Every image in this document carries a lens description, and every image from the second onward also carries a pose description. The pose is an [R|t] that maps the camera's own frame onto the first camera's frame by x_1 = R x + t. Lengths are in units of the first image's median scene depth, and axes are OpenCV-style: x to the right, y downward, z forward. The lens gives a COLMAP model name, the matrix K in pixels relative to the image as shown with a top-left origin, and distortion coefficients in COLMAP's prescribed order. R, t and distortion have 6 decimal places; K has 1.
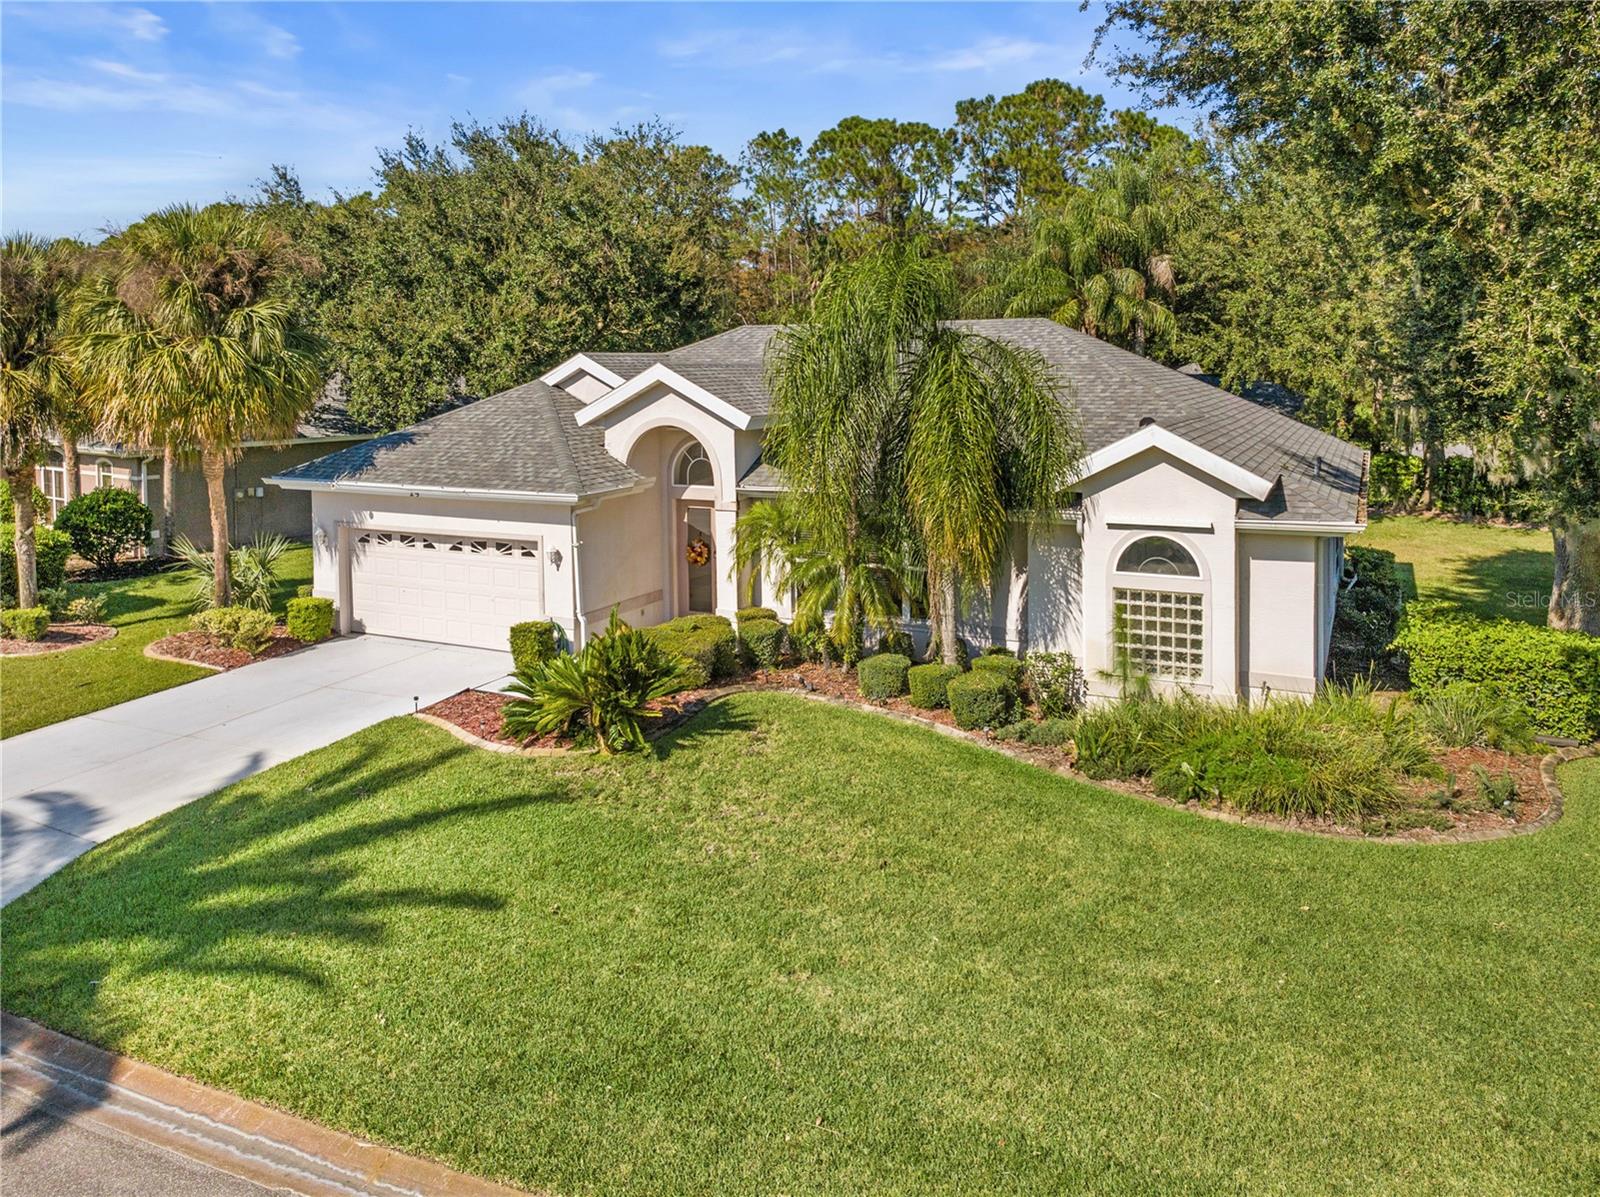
lens RADIAL K [[1179.2, 0, 831.8], [0, 1179.2, 430.9], [0, 0, 1]] dist [-0.012233, -0.001295]
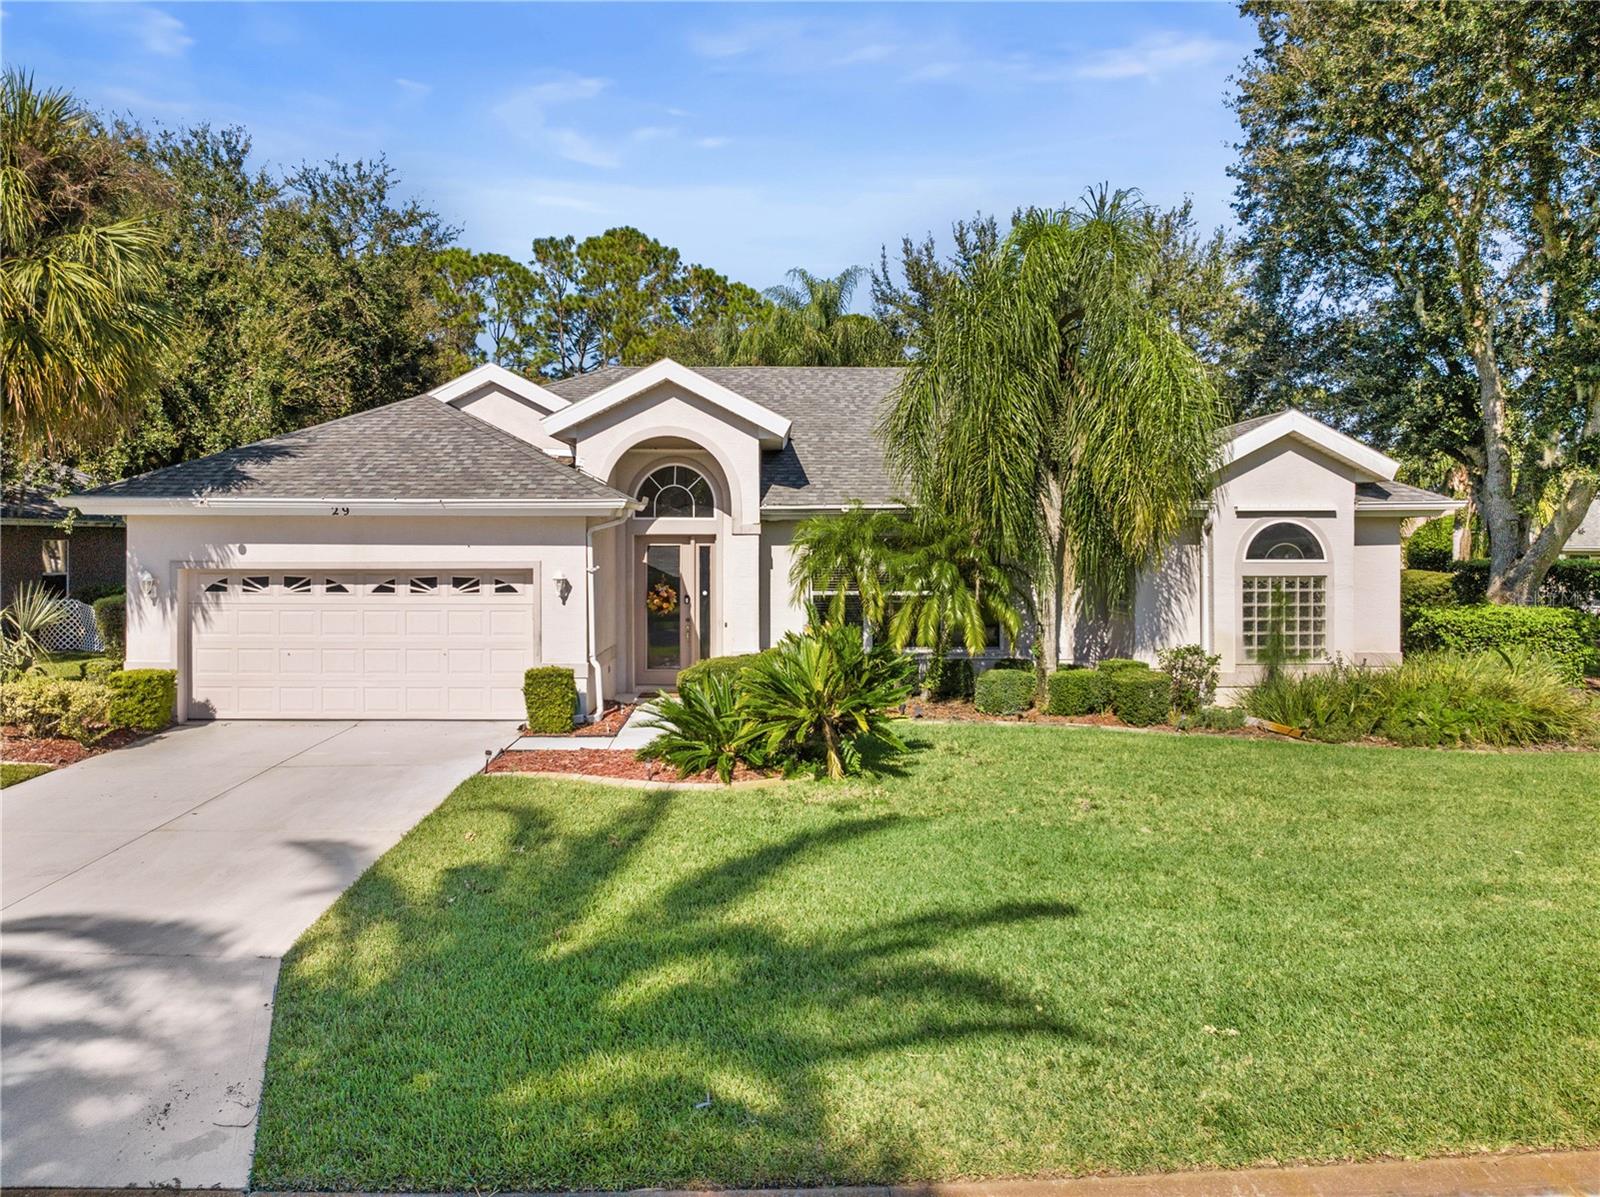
lens RADIAL K [[1133.3, 0, 815.3], [0, 1133.3, 560.2], [0, 0, 1]] dist [-0.031407, -0.001268]
pose [[0.892398, 0.001398, 0.451247, -0.405455], [0.018992, 0.998993, -0.040655, 0.117729], [-0.450850, 0.044850, 0.891472, 0.236635]]
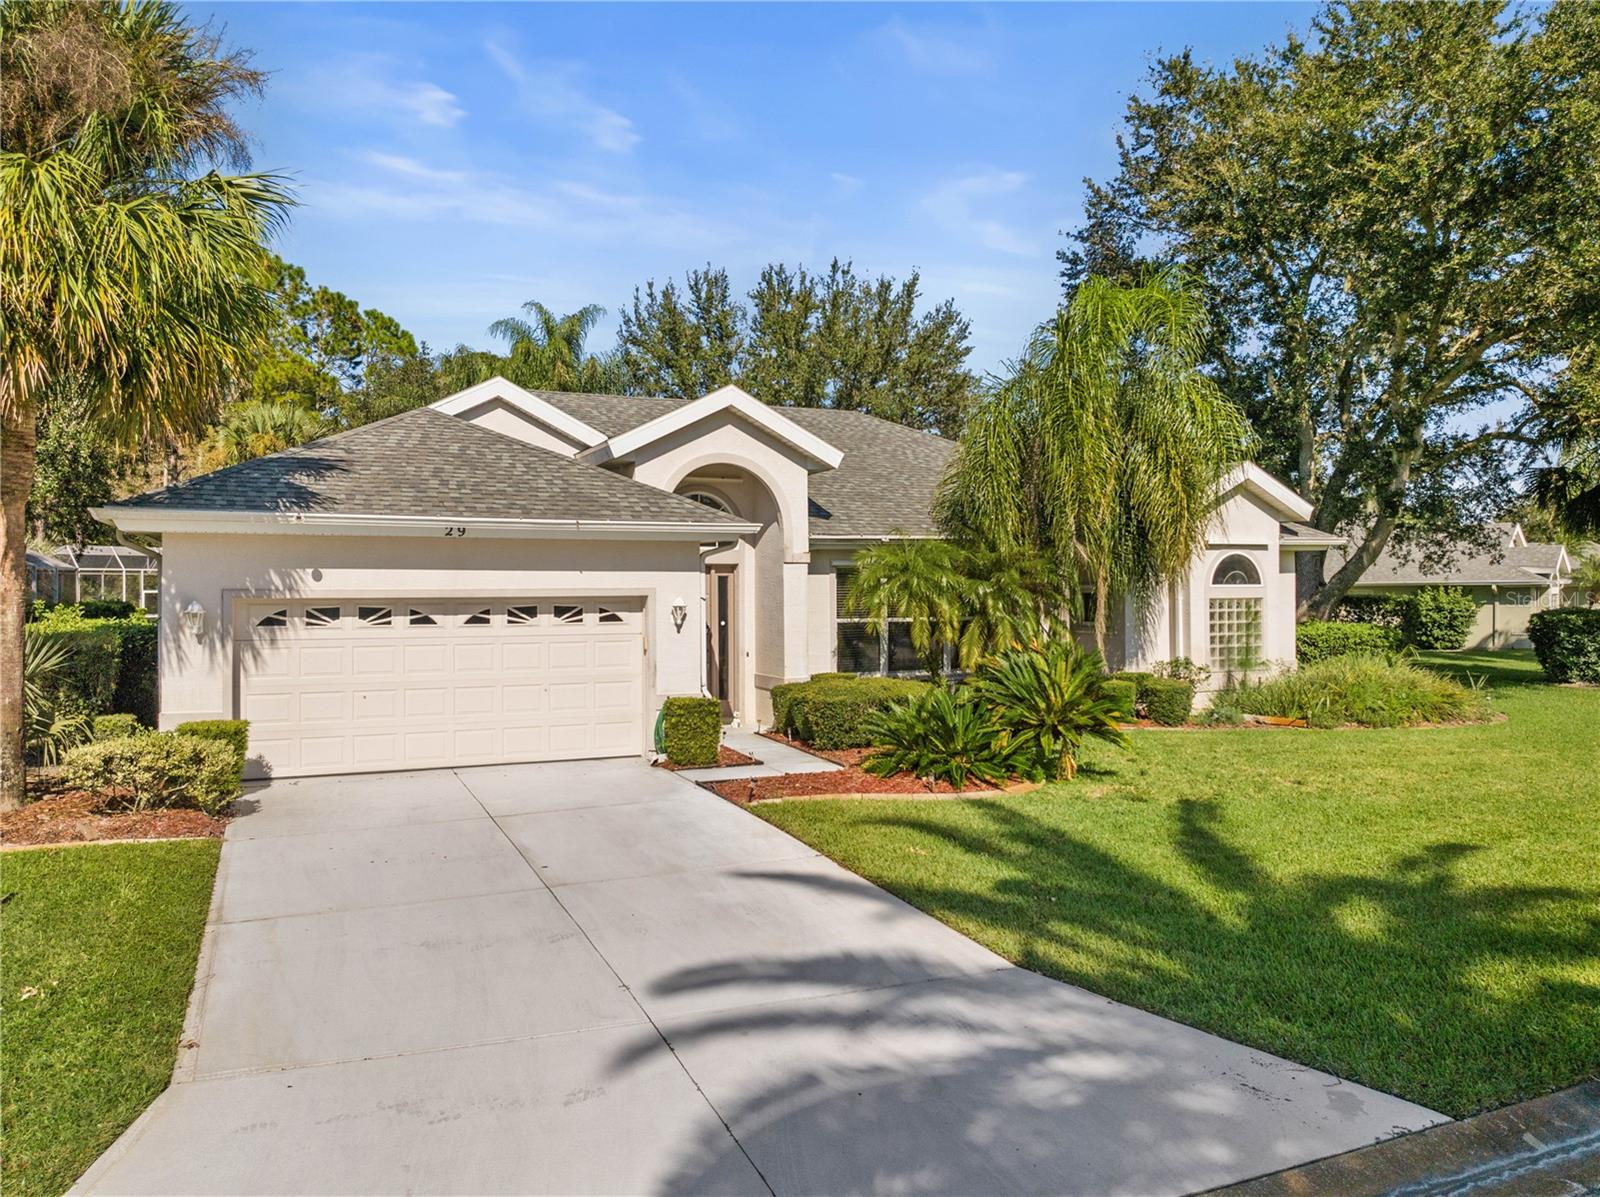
lens RADIAL K [[1118.2, 0, 804.1], [0, 1118.2, 600.2], [0, 0, 1]] dist [-0.037115, -0.005415]
pose [[0.645731, -0.002175, 0.763562, -0.697992], [0.044732, 0.998386, -0.034986, 0.121134], [-0.762254, 0.056747, 0.644786, 0.452283]]
